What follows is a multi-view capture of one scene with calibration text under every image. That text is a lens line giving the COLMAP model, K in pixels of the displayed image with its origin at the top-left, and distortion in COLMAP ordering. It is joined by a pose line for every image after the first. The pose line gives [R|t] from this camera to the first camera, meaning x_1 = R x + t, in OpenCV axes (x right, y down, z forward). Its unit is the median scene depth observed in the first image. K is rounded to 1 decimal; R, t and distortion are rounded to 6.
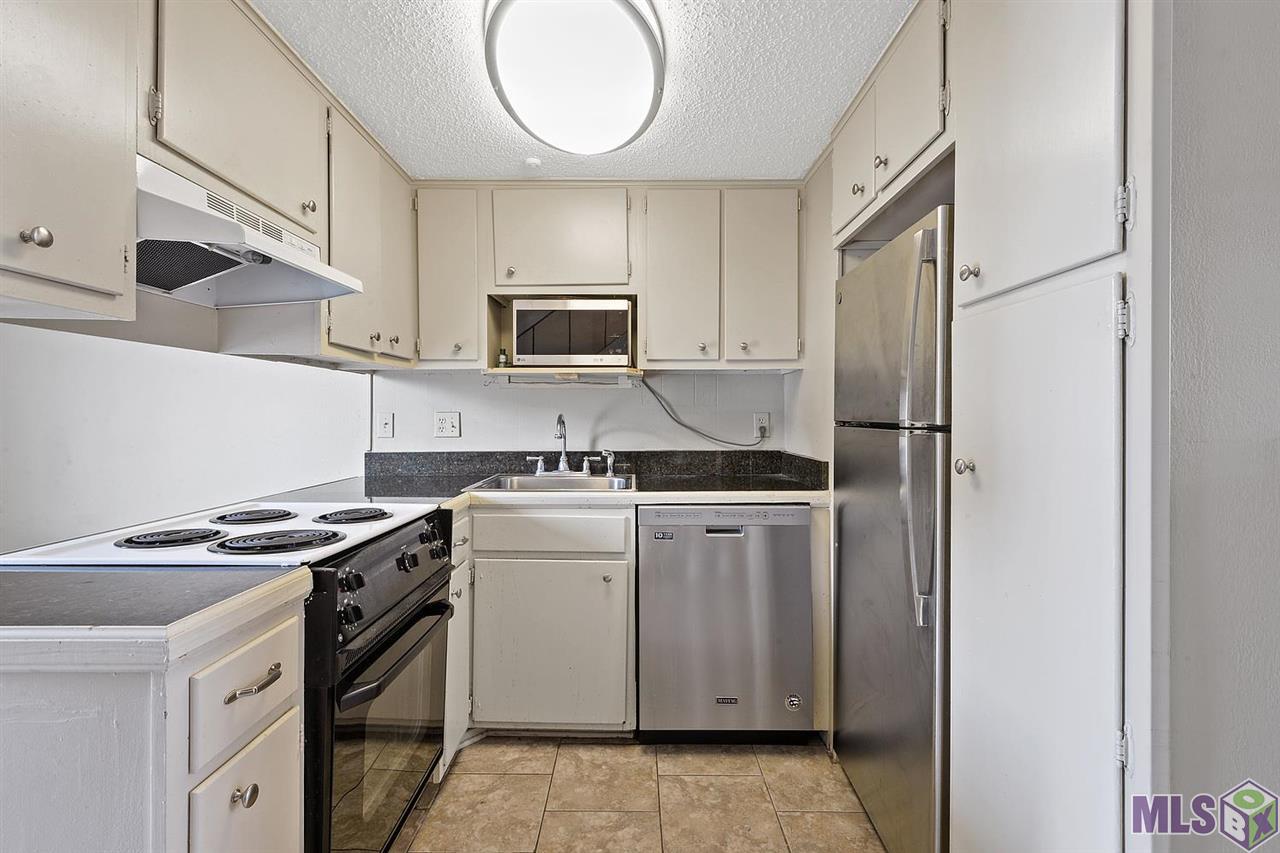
lens RADIAL K [[573.3, 0, 640.0], [0, 573.3, 426.5], [0, 0, 1]] dist [0.000133, -0.000018]
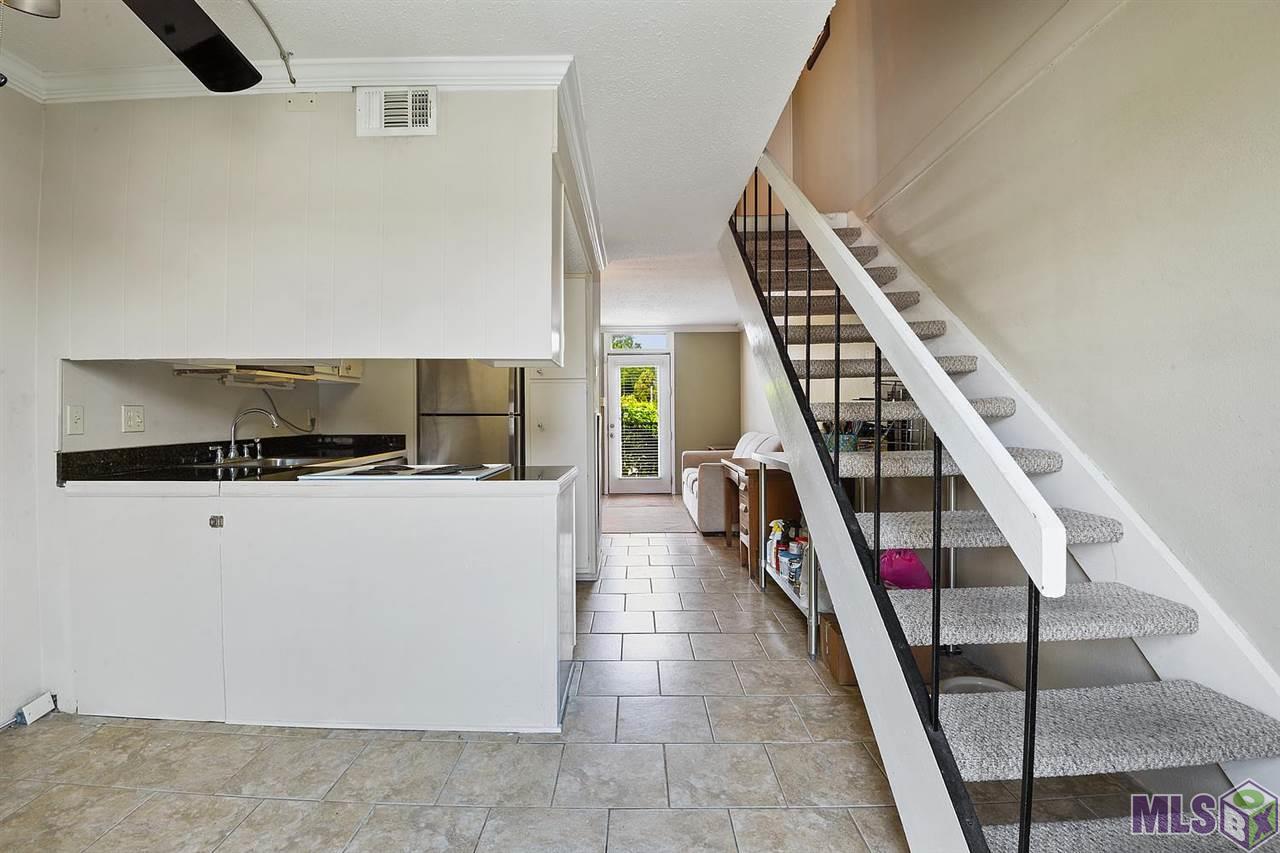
lens RADIAL K [[575.9, 0, 638.9], [0, 575.9, 394.6], [0, 0, 1]] dist [-0.000415, -0.000132]
pose [[-0.025109, 0.035105, 0.999068, -1.341194], [0.020977, 0.999182, -0.034581, 0.007678], [-0.999465, 0.020089, -0.025824, 0.198891]]
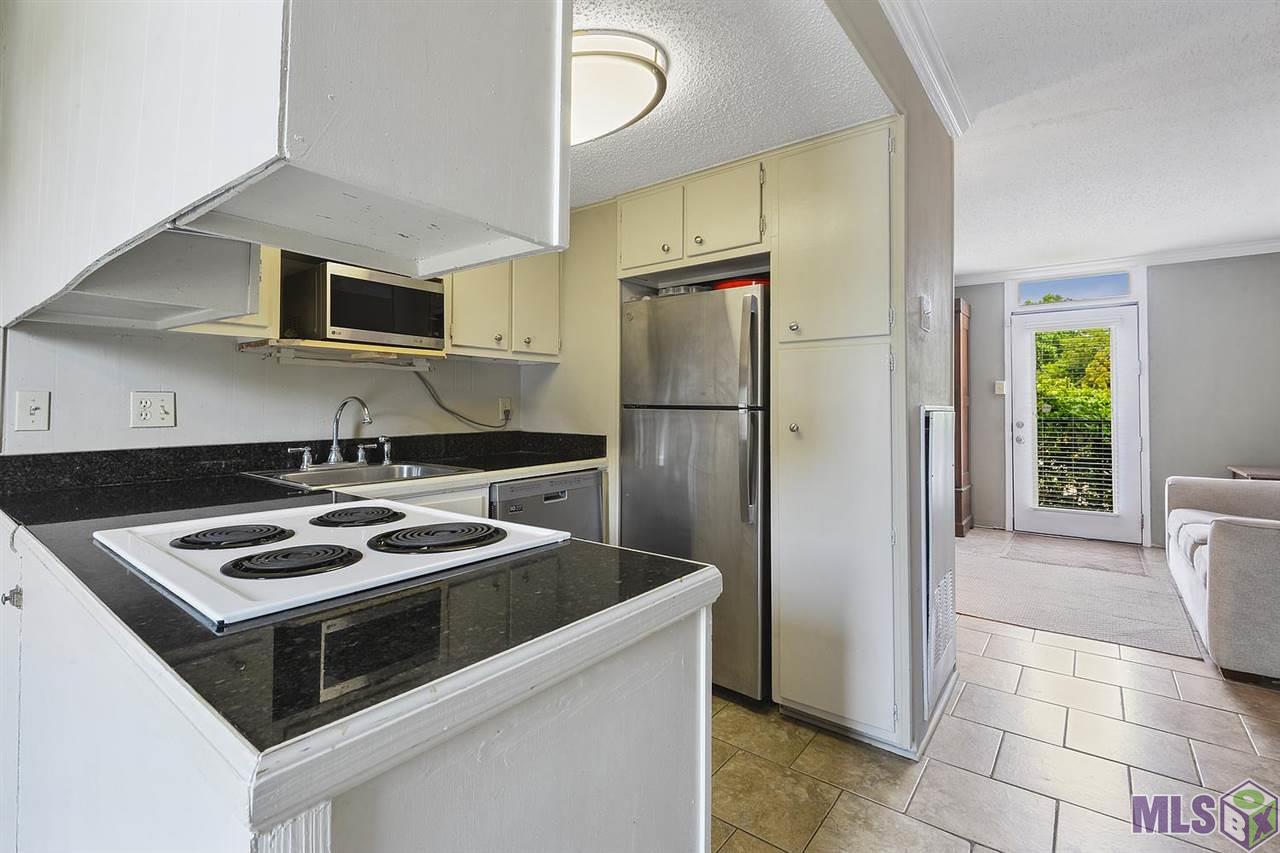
lens RADIAL K [[575.9, 0, 638.9], [0, 575.9, 394.6], [0, 0, 1]] dist [-0.000415, -0.000132]
pose [[0.601849, 0.015866, 0.798453, -0.555098], [0.009071, 0.999602, -0.026700, 0.002623], [-0.798559, 0.023313, 0.601465, 0.110115]]
